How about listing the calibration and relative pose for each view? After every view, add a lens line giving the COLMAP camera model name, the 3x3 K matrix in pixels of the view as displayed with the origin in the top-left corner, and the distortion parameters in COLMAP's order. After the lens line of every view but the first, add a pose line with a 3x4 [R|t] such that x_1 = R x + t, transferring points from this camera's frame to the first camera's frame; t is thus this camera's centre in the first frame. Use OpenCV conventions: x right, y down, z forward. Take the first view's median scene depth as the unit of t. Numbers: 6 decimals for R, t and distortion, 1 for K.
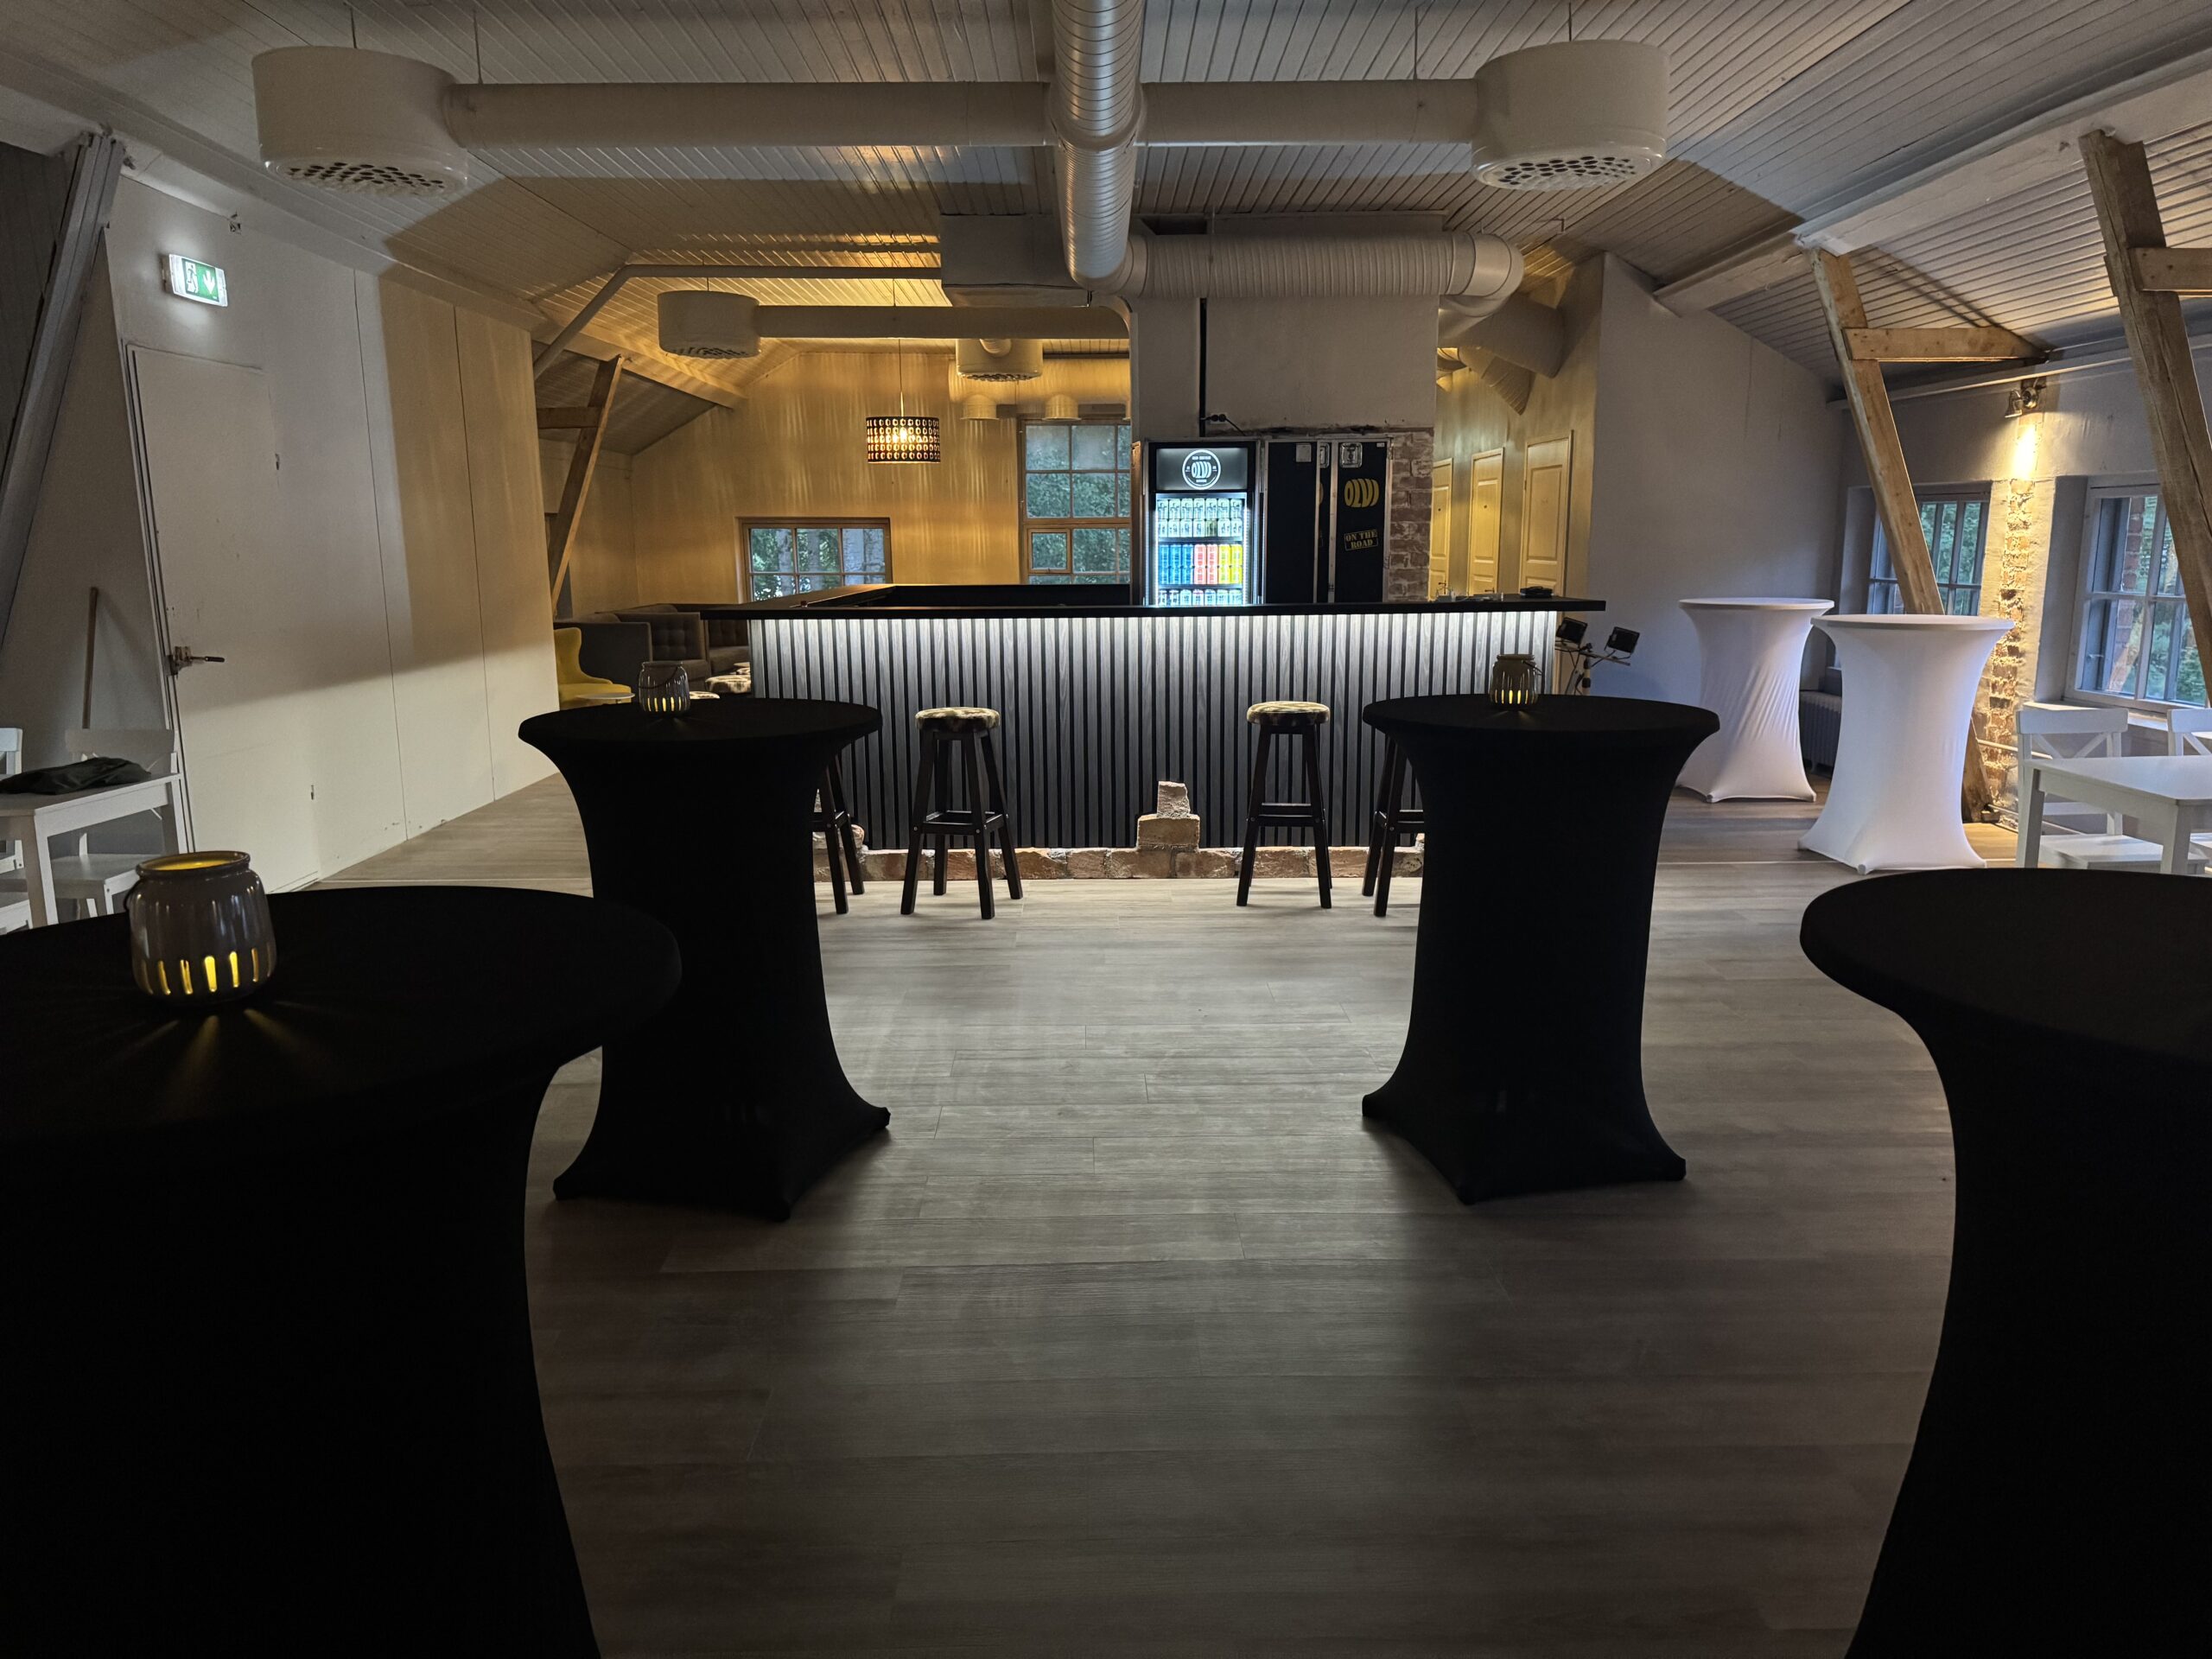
lens RADIAL K [[1544.3, 0, 1115.8], [0, 1544.3, 835.5], [0, 0, 1]] dist [0.091664, -0.107239]
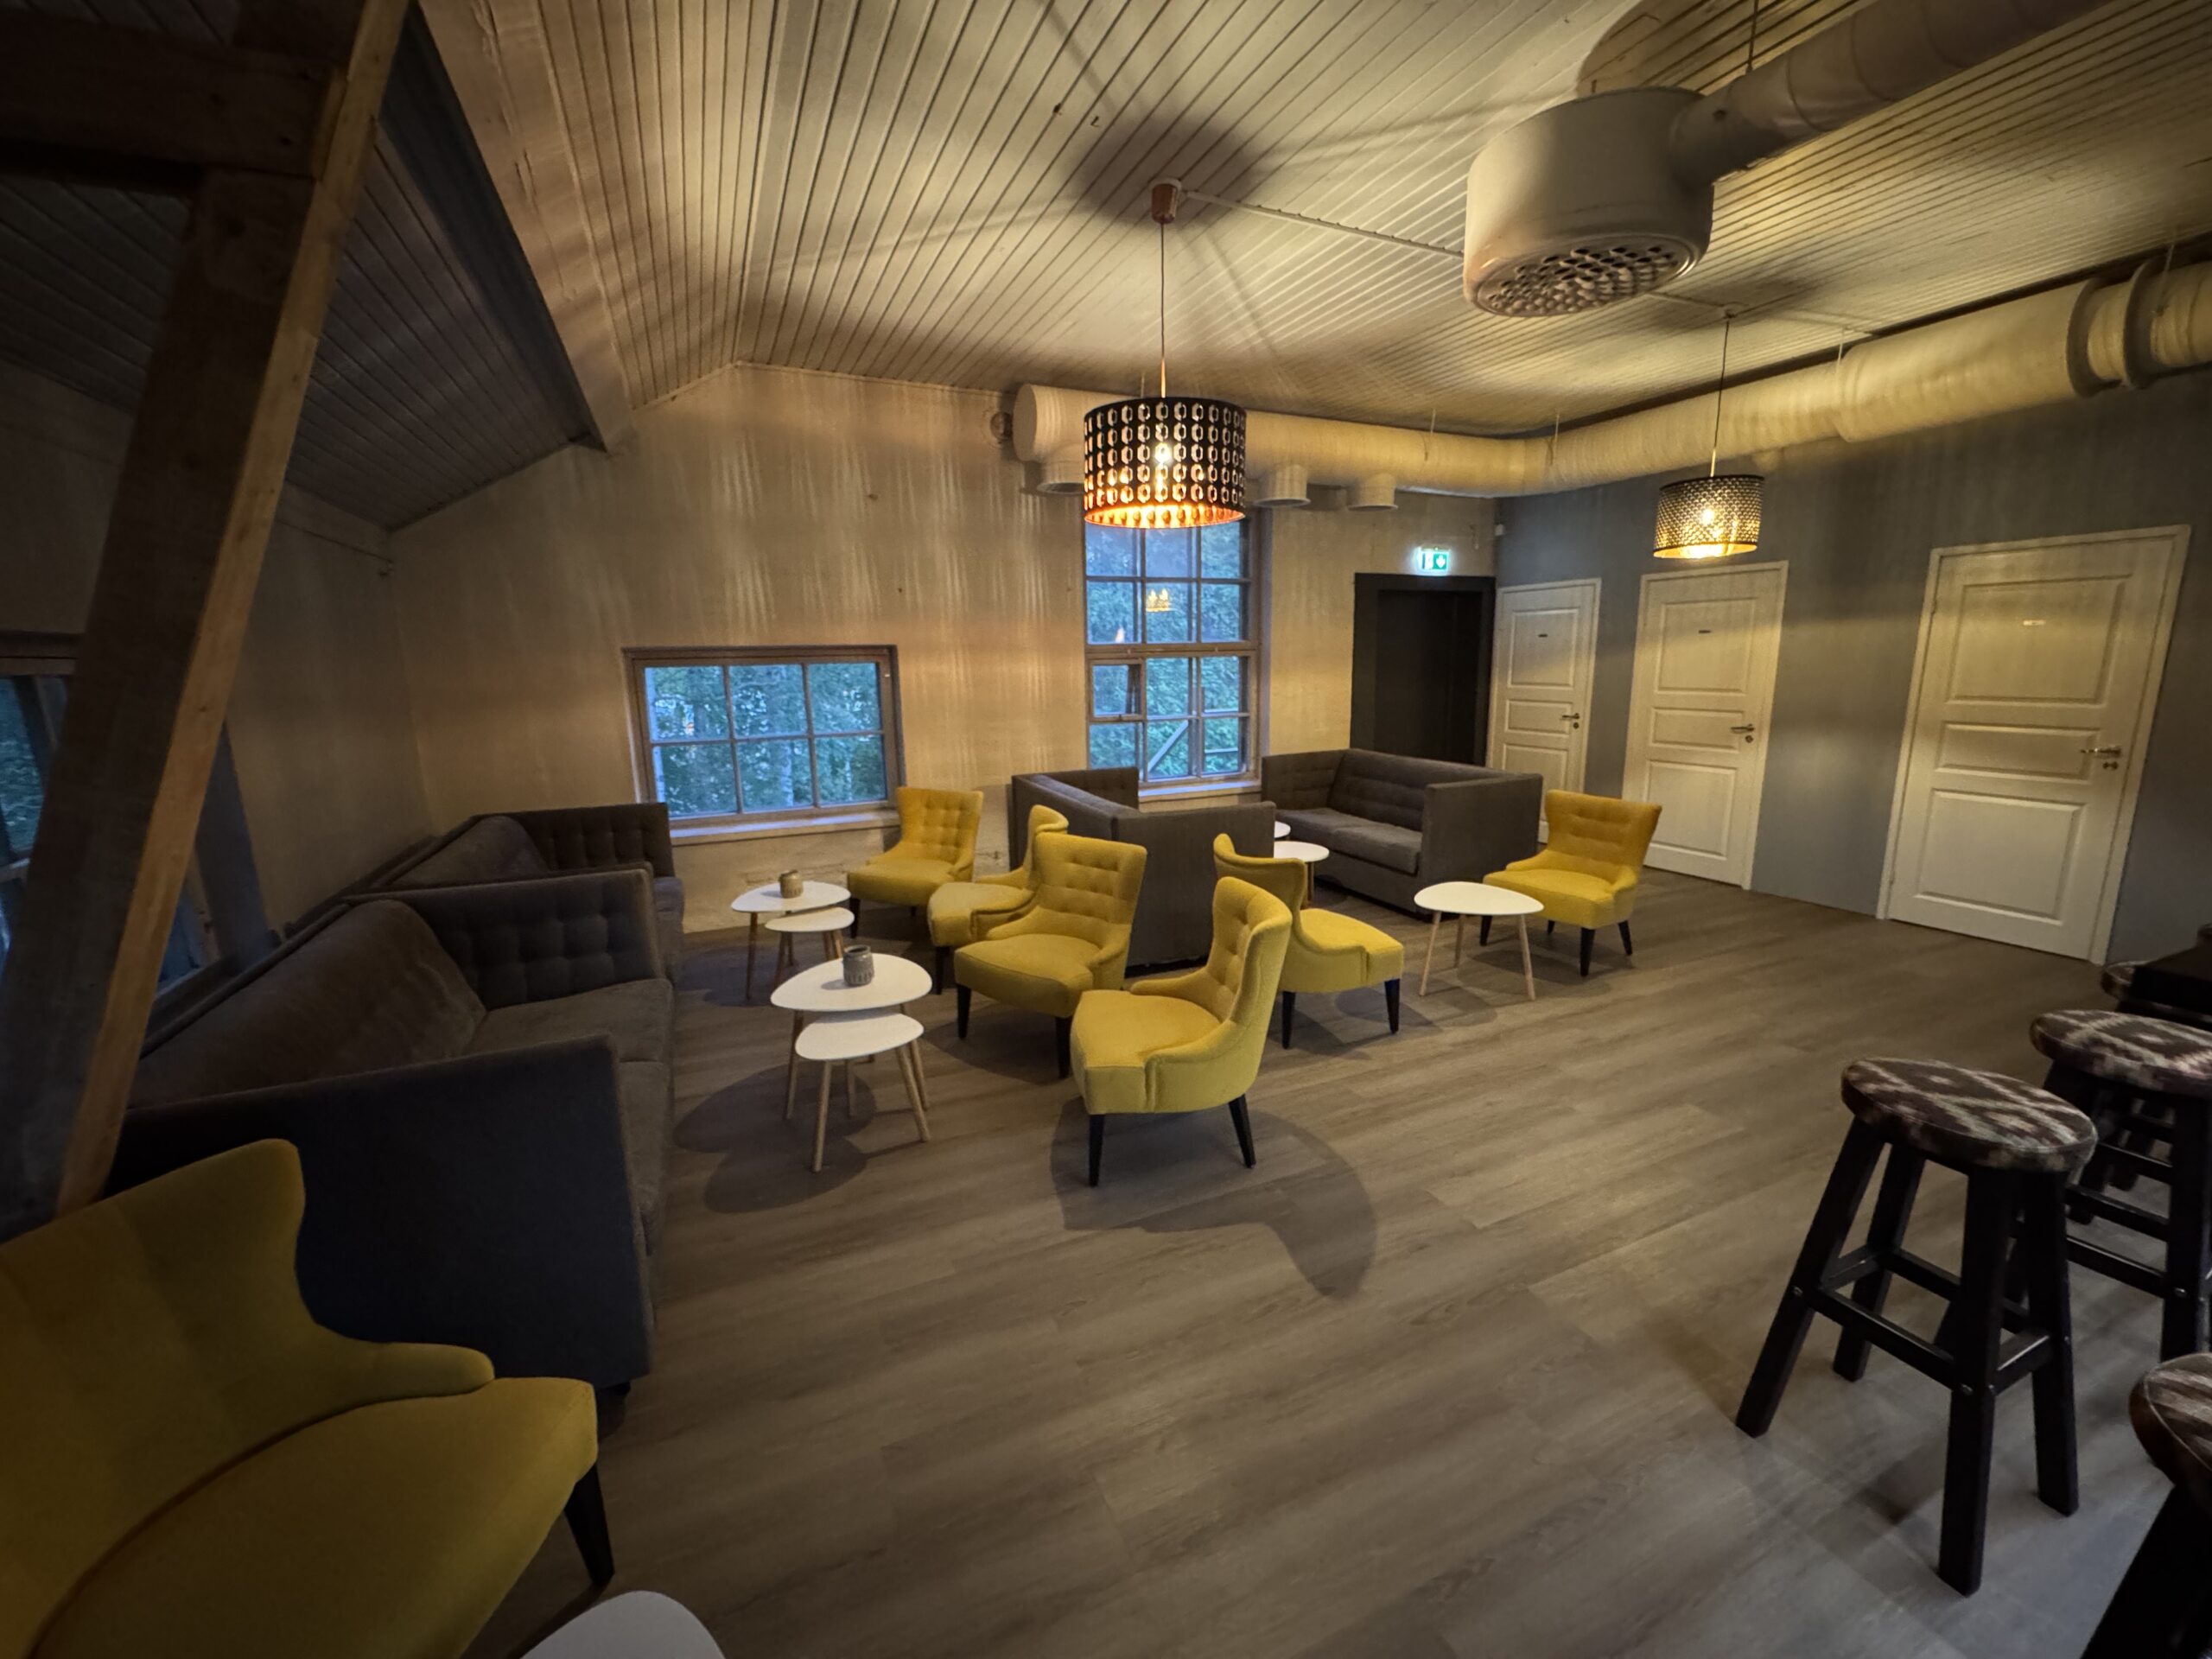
lens RADIAL K [[875.7, 0, 1106.6], [0, 875.7, 830.0], [0, 0, 1]] dist [-0.004551, -0.000062]
pose [[0.913067, -0.090749, 0.397584, -0.349637], [0.090425, 0.995710, 0.019606, -0.209582], [-0.397658, 0.018050, 0.917356, 1.036749]]
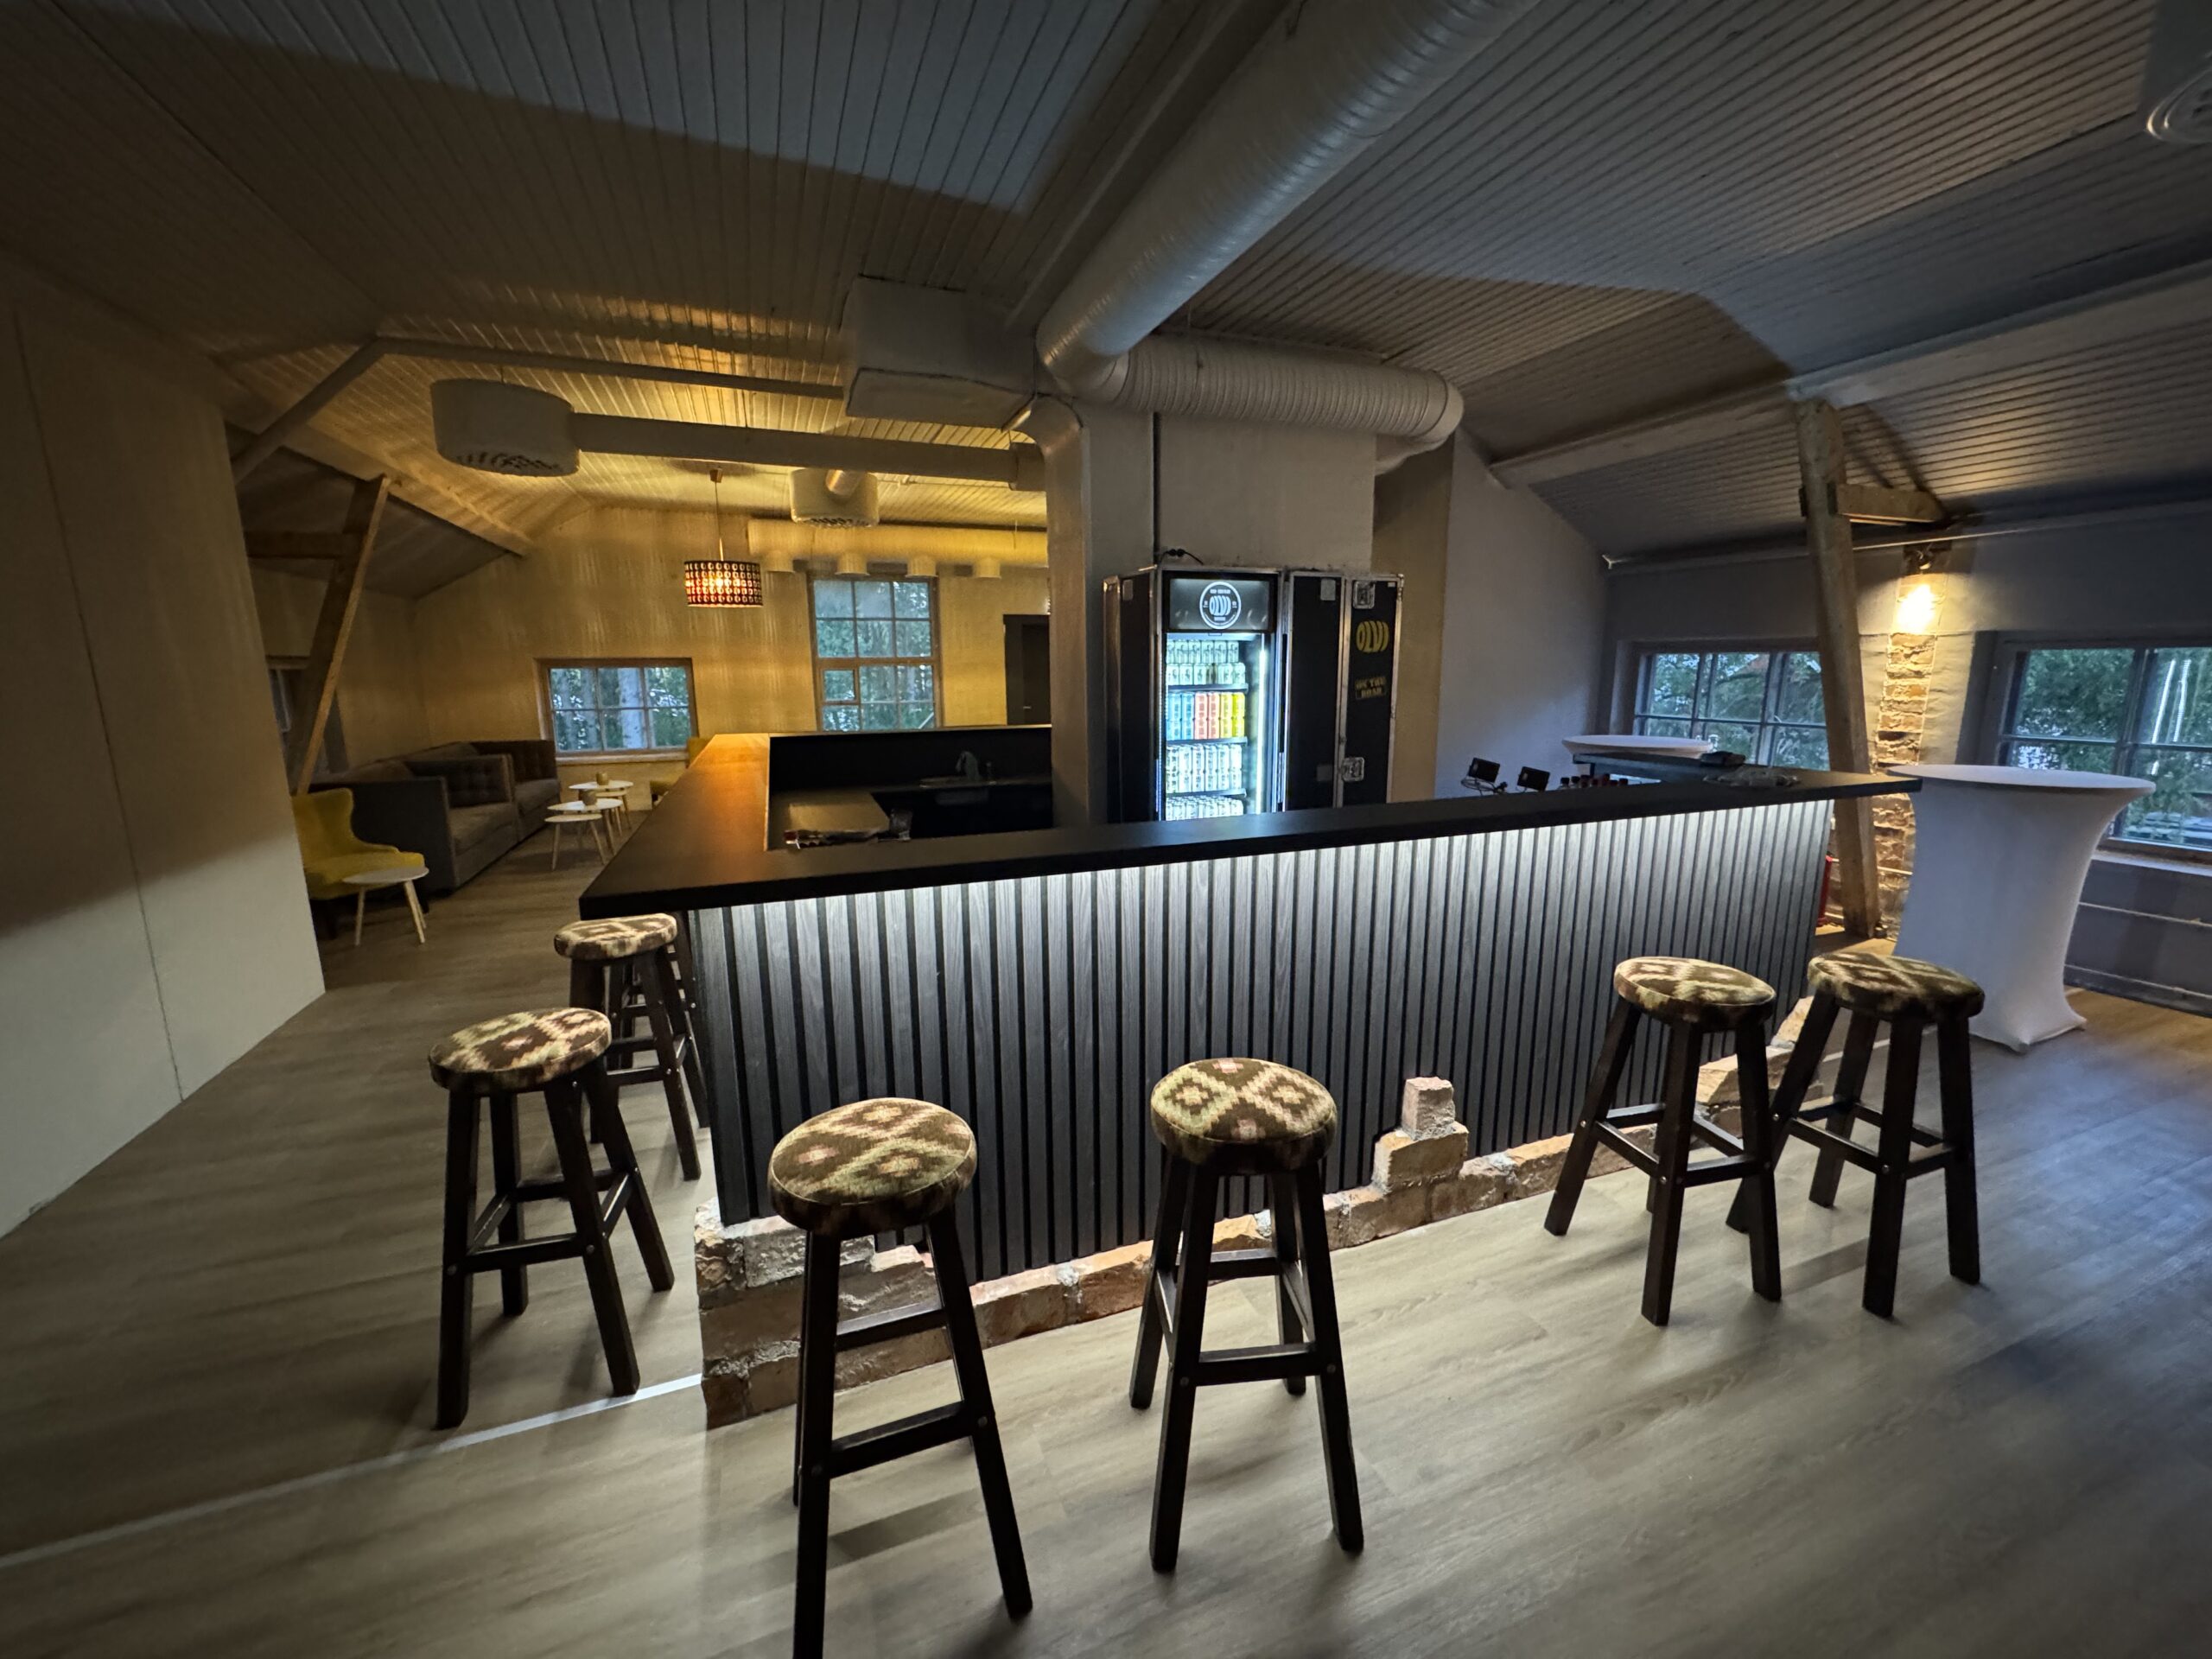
lens RADIAL K [[875.7, 0, 1103.6], [0, 875.7, 831.0], [0, 0, 1]] dist [-0.004551, -0.000062]
pose [[0.937876, -0.066104, 0.340616, -0.141859], [0.067582, 0.997685, 0.007537, -0.102916], [-0.340326, 0.015951, 0.940172, 0.487014]]
